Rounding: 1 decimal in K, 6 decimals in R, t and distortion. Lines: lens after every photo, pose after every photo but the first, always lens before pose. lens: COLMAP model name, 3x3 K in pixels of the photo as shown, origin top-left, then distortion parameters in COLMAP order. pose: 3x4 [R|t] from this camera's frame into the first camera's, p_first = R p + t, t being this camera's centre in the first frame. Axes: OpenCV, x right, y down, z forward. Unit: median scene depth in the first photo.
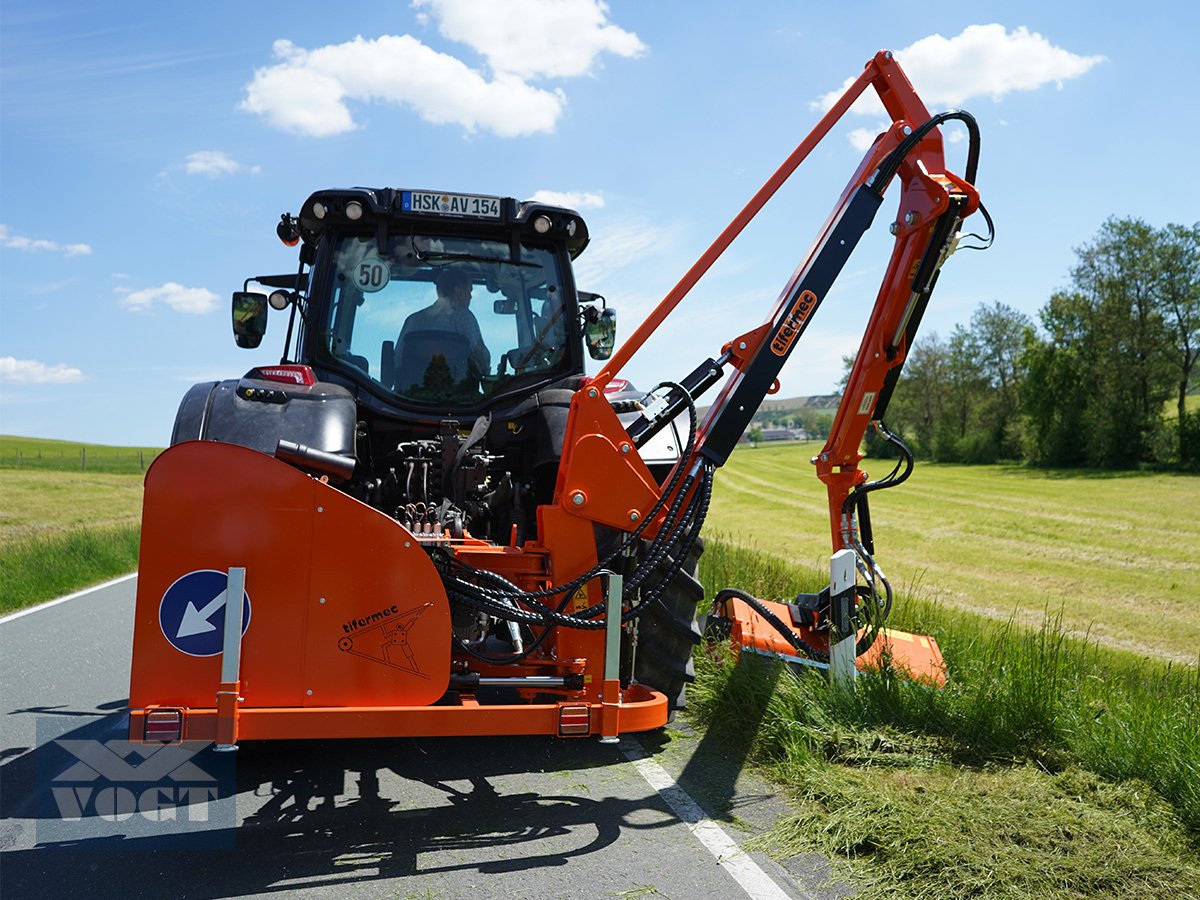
lens RADIAL K [[993.3, 0, 658.0], [0, 993.3, 448.8], [0, 0, 1]] dist [-0.021199, -0.012433]
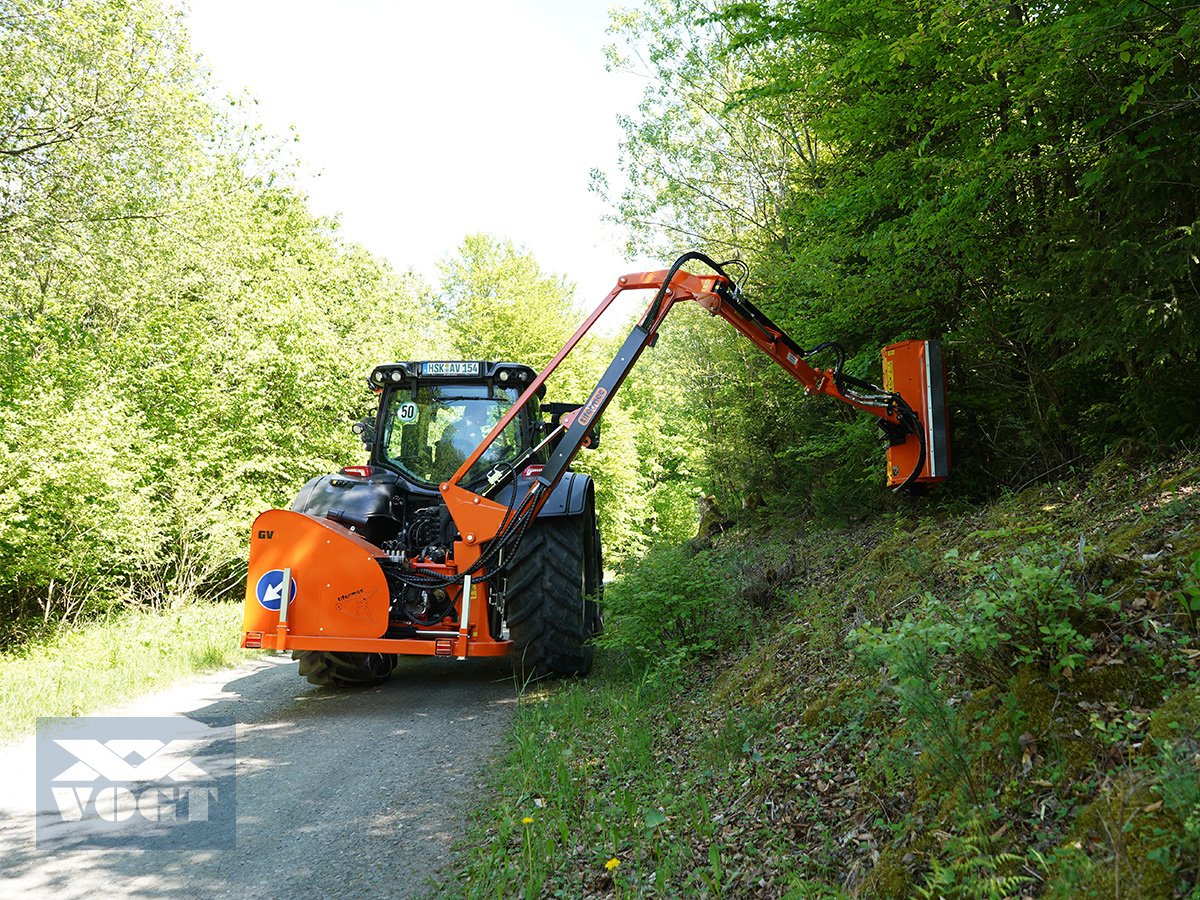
lens RADIAL K [[955.8, 0, 630.6], [0, 955.8, 452.8], [0, 0, 1]] dist [-0.011261, 0.003155]
pose [[0.965860, -0.031086, -0.257194, 0.518732], [0.016713, 0.998183, -0.057885, 0.000622], [0.258527, 0.051610, 0.964625, -0.512773]]
